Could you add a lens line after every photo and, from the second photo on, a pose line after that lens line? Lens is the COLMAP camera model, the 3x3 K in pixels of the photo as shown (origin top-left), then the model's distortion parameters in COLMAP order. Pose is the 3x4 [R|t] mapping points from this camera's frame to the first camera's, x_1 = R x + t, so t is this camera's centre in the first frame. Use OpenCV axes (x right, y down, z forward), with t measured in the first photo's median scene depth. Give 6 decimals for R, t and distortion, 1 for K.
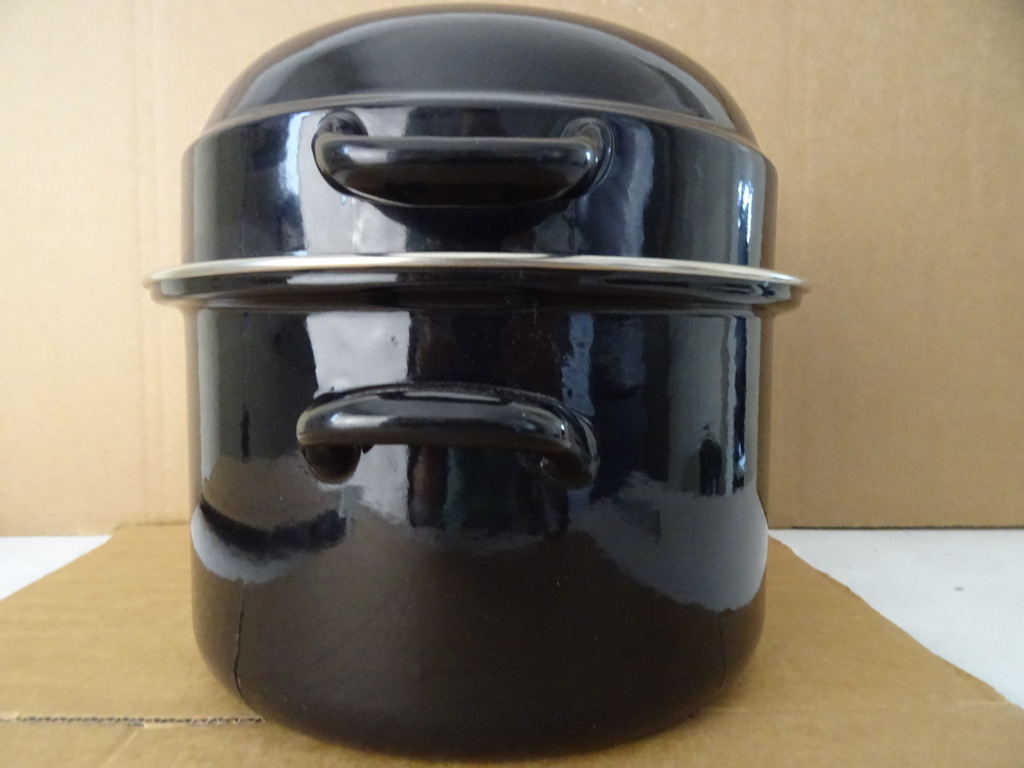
lens RADIAL K [[723.7, 0, 515.5], [0, 723.7, 386.5], [0, 0, 1]] dist [0.006485, -0.017776]
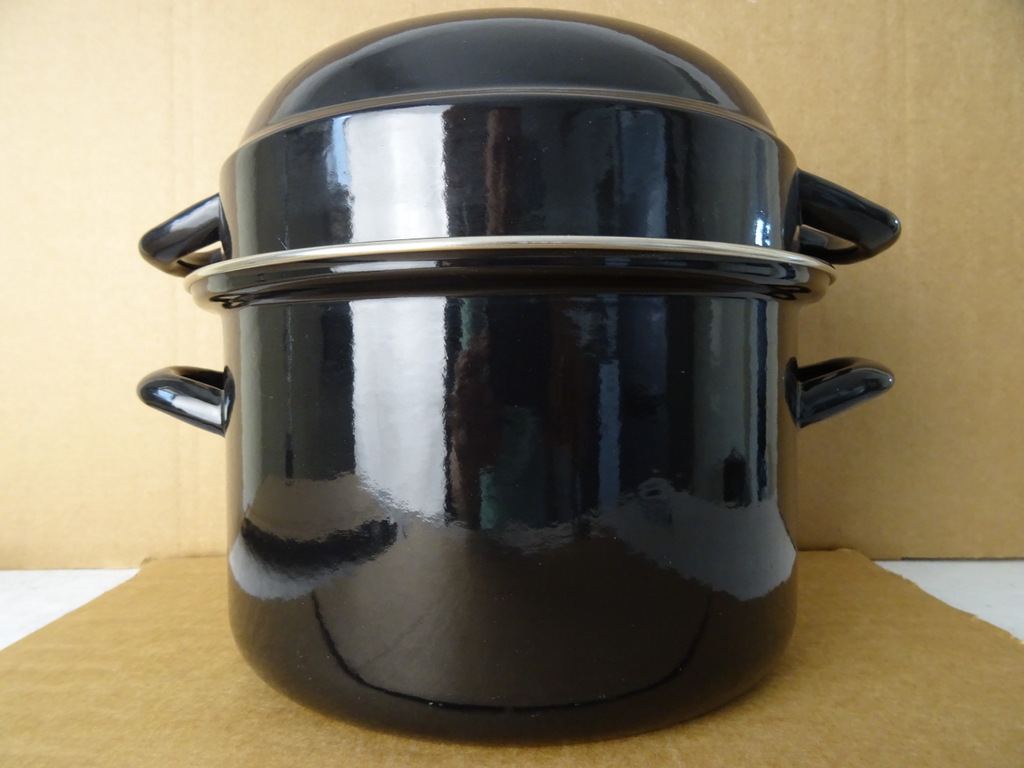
lens RADIAL K [[723.7, 0, 514.9], [0, 723.7, 383.1], [0, 0, 1]] dist [0.006485, -0.017776]
pose [[0.999132, -0.010893, -0.040206, -0.052453], [0.008981, 0.998834, -0.047435, 0.021452], [0.040676, 0.047033, 0.998065, 0.106664]]
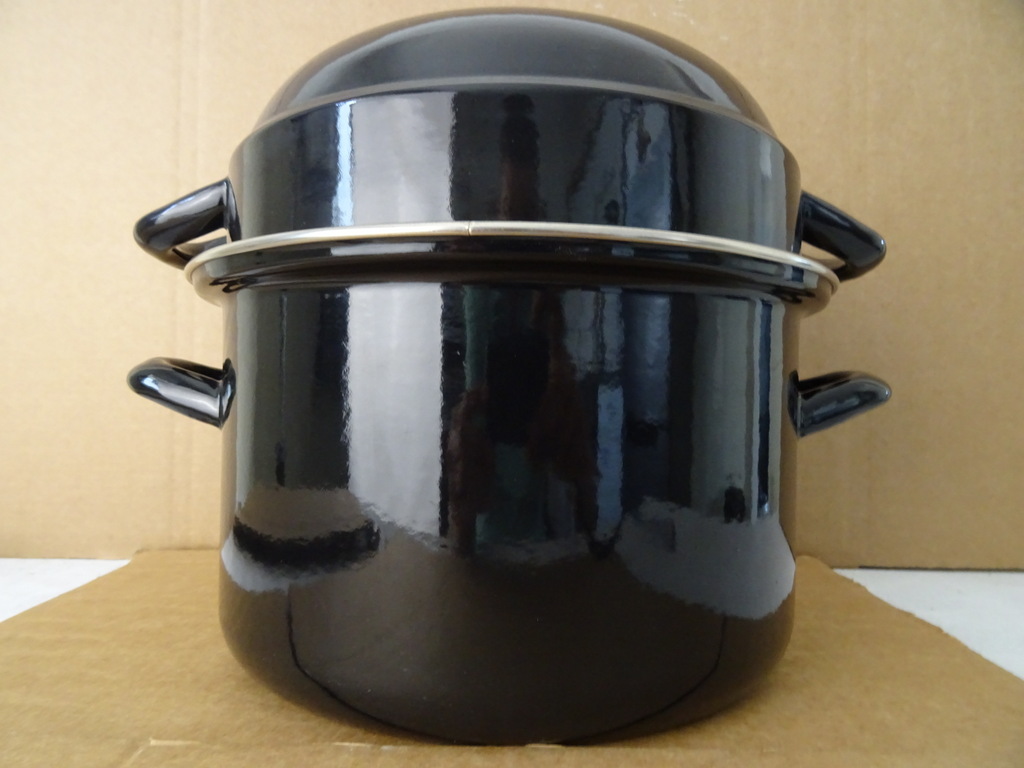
lens RADIAL K [[723.7, 0, 514.4], [0, 723.7, 386.1], [0, 0, 1]] dist [0.006485, -0.017776]
pose [[0.999124, 0.010294, -0.040566, -0.022068], [-0.013210, 0.997296, -0.072292, 0.041543], [0.039712, 0.072765, 0.996558, 0.057254]]
